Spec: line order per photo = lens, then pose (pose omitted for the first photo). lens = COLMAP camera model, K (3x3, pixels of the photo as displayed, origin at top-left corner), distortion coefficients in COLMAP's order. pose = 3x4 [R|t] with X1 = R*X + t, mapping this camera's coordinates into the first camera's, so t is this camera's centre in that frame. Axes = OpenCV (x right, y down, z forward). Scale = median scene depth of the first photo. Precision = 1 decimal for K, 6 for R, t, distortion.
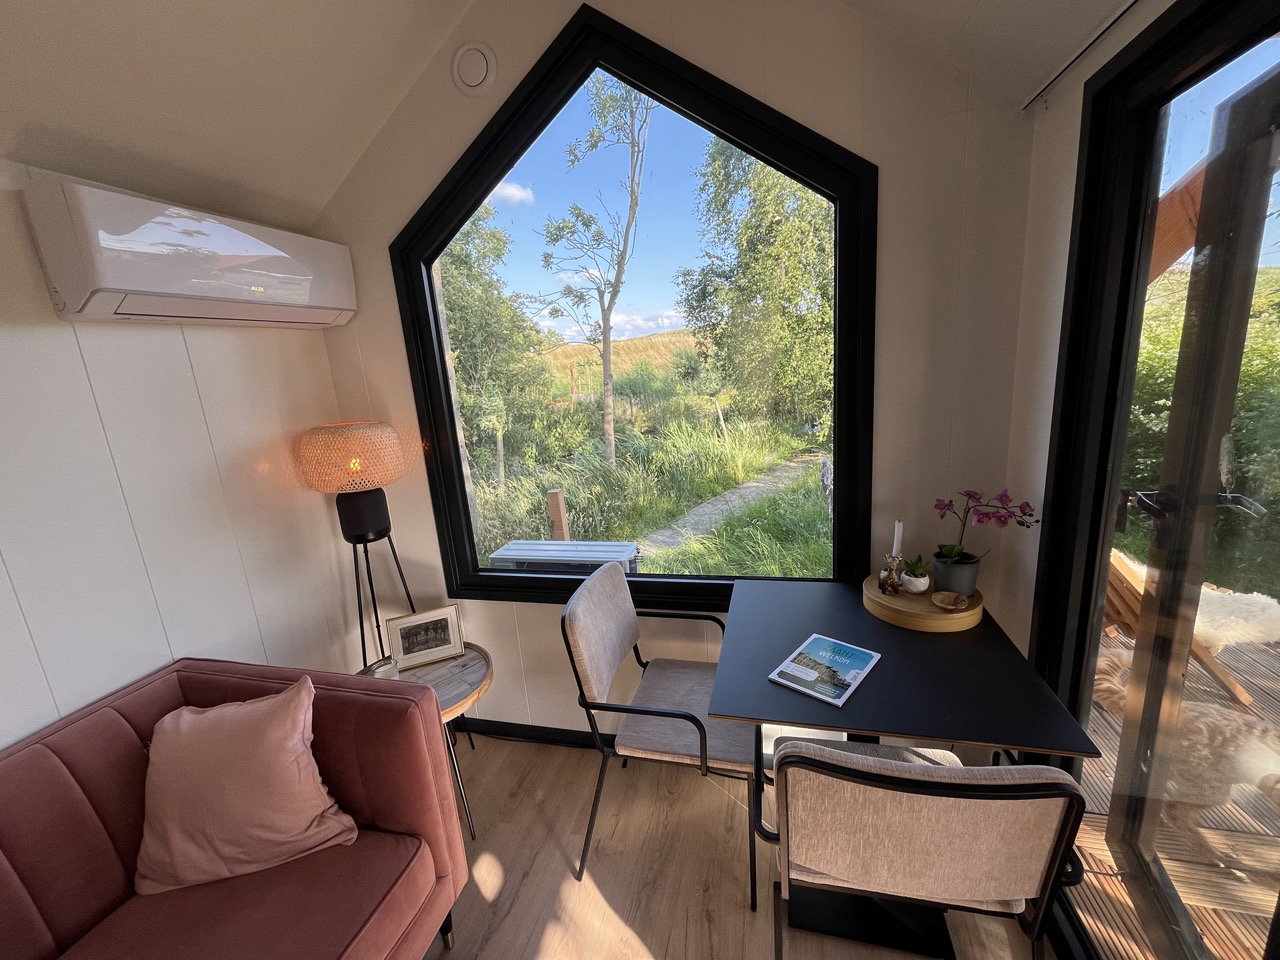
lens RADIAL K [[512.8, 0, 633.7], [0, 512.8, 477.9], [0, 0, 1]] dist [-0.004351, 0.000163]
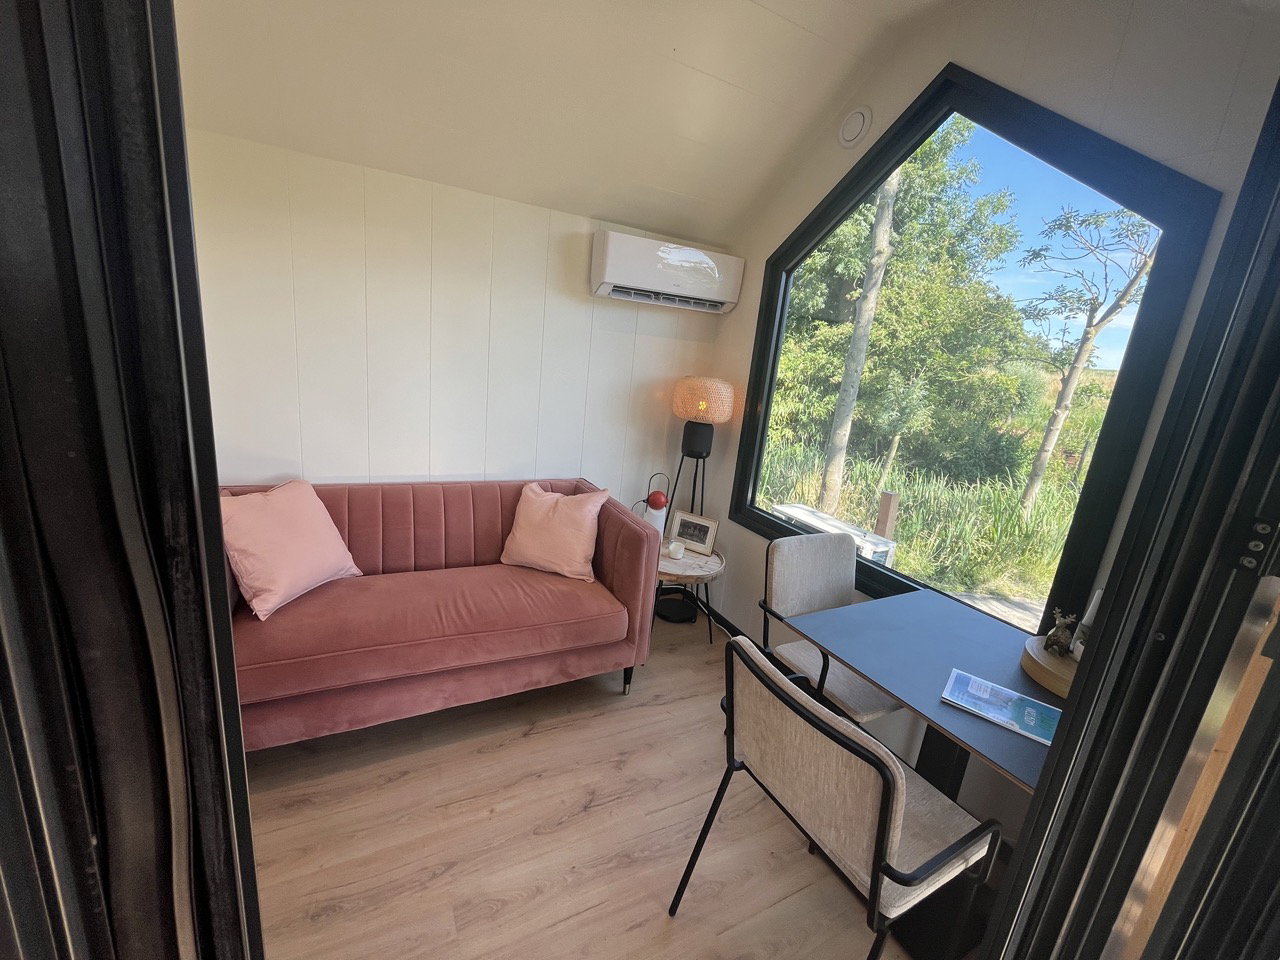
lens RADIAL K [[512.8, 0, 614.8], [0, 512.8, 470.6], [0, 0, 1]] dist [-0.004351, 0.000163]
pose [[0.656903, 0.313627, -0.685650, 0.501871], [-0.310814, 0.941159, 0.132719, 0.038199], [0.686930, 0.125926, 0.715730, -0.252480]]
